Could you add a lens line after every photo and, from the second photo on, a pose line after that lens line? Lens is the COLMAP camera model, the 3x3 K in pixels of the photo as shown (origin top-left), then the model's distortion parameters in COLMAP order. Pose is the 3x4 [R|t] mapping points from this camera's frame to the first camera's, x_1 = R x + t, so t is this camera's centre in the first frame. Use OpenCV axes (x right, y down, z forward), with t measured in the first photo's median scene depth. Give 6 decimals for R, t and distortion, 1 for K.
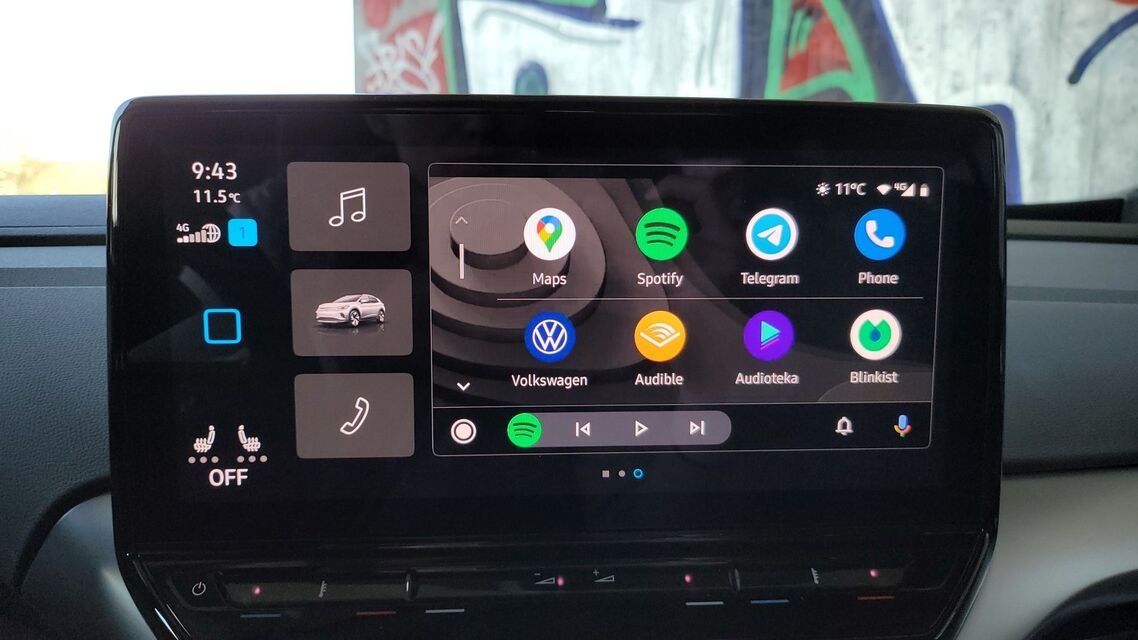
lens RADIAL K [[874.4, 0, 565.5], [0, 874.4, 318.9], [0, 0, 1]] dist [0.000038, -0.003184]
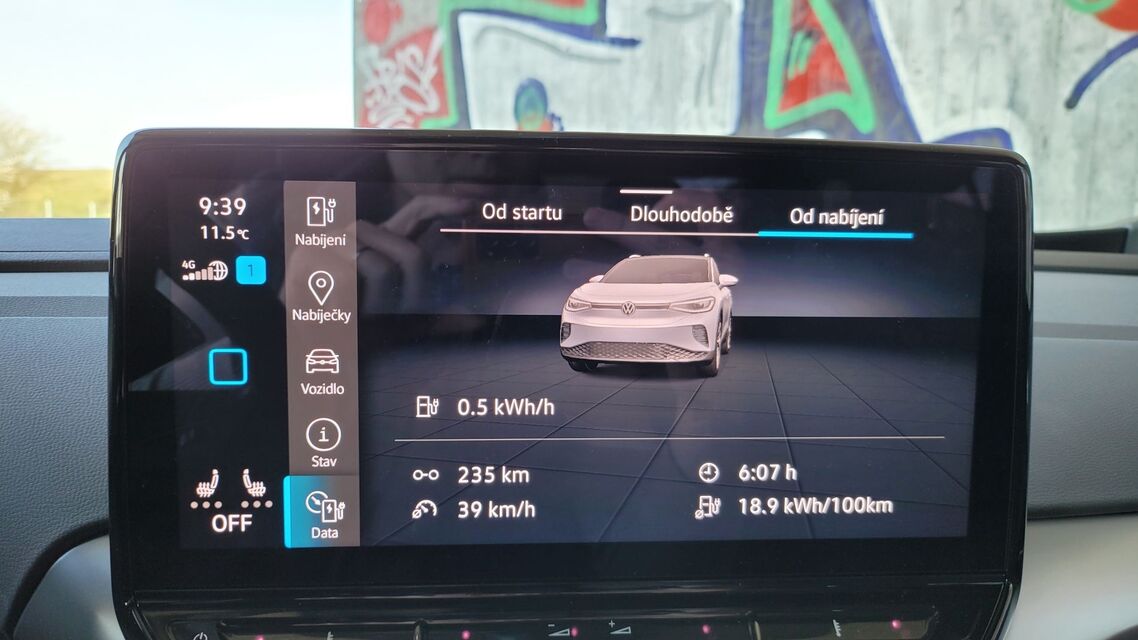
lens RADIAL K [[871.5, 0, 569.0], [0, 871.5, 320.0], [0, 0, 1]] dist [-0.002130, -0.002324]
pose [[0.999869, 0.010139, 0.012592, -0.027312], [-0.009990, 0.999880, -0.011848, -0.033412], [-0.012710, 0.011720, 0.999851, 0.031278]]
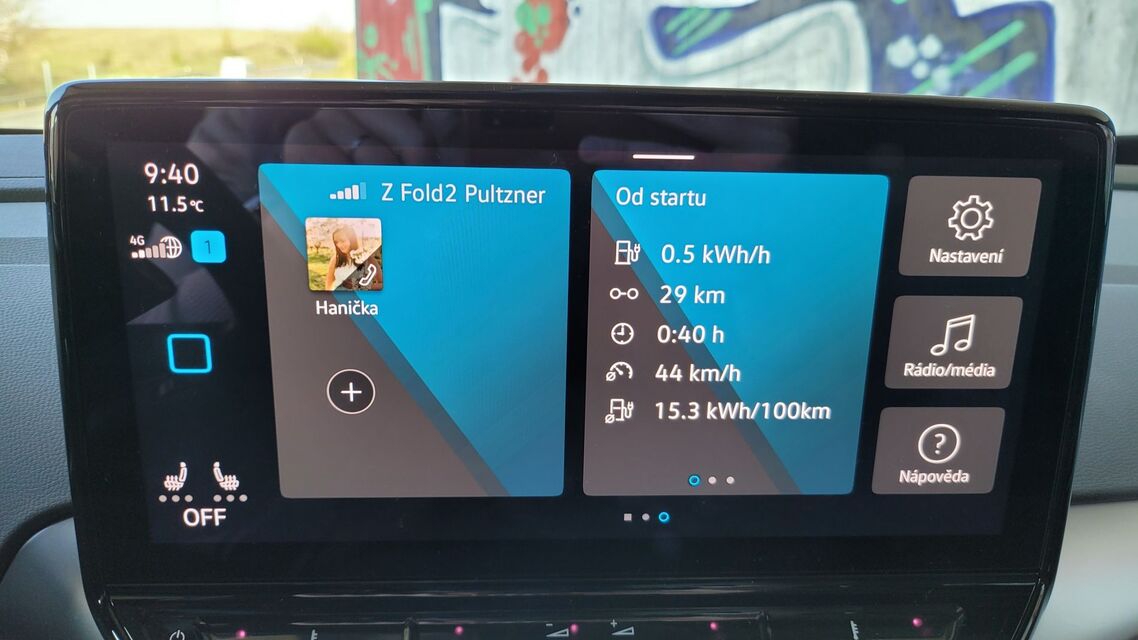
lens RADIAL K [[865.0, 0, 563.9], [0, 865.0, 319.1], [0, 0, 1]] dist [-0.007758, -0.007036]
pose [[0.999791, 0.020331, -0.002061, -0.020967], [-0.019804, 0.988830, 0.147723, -0.149066], [0.005042, -0.147651, 0.989027, 0.154830]]
